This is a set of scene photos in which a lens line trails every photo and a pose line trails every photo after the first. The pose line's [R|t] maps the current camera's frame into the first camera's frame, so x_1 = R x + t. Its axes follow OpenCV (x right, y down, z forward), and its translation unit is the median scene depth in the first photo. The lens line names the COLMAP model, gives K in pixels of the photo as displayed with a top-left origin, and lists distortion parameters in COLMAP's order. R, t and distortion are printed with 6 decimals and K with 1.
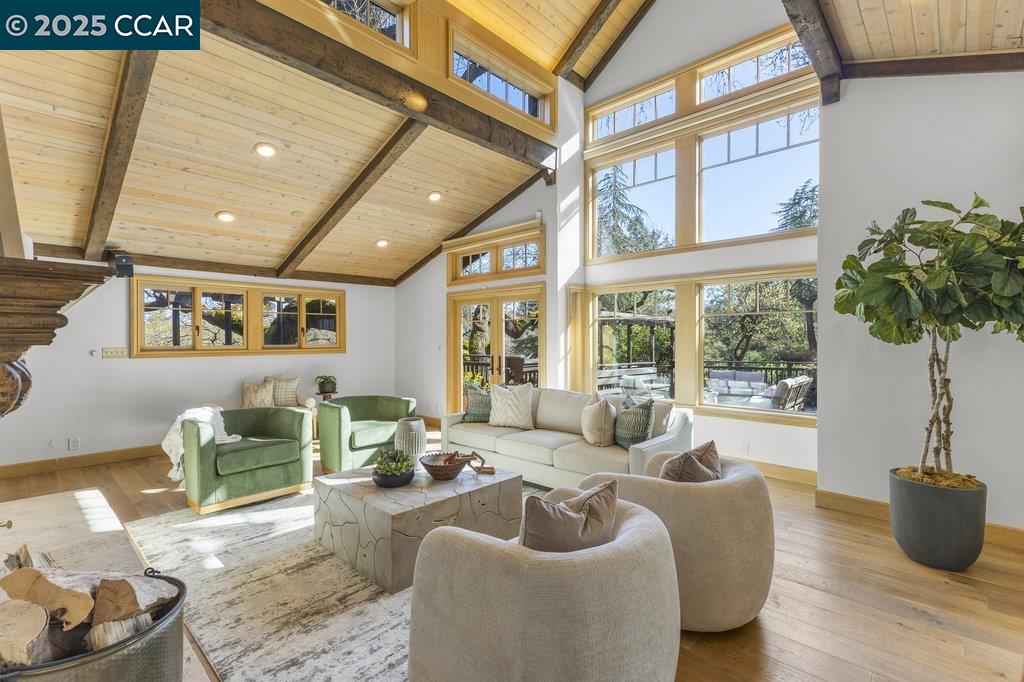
lens RADIAL K [[457.6, 0, 515.1], [0, 457.6, 338.0], [0, 0, 1]] dist [0.000524, -0.000013]
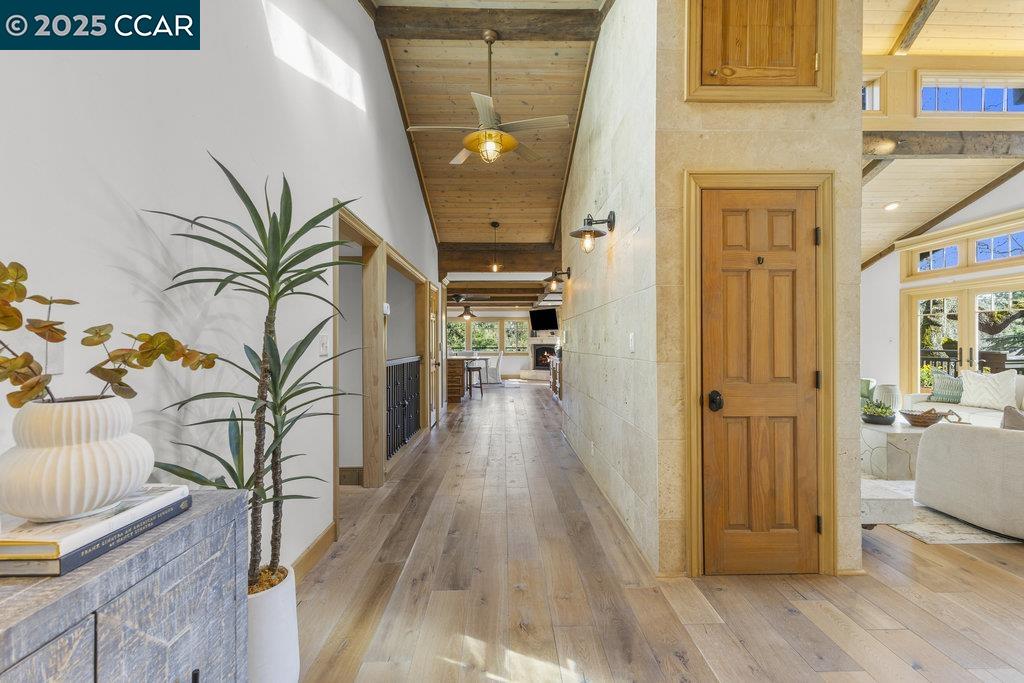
lens RADIAL K [[457.6, 0, 515.1], [0, 457.6, 338.5], [0, 0, 1]] dist [0.000524, -0.000013]
pose [[0.694292, 0.002702, -0.719688, -0.004561], [-0.000593, 0.999995, 0.003182, 0.014673], [0.719693, -0.001782, 0.694290, -0.398924]]
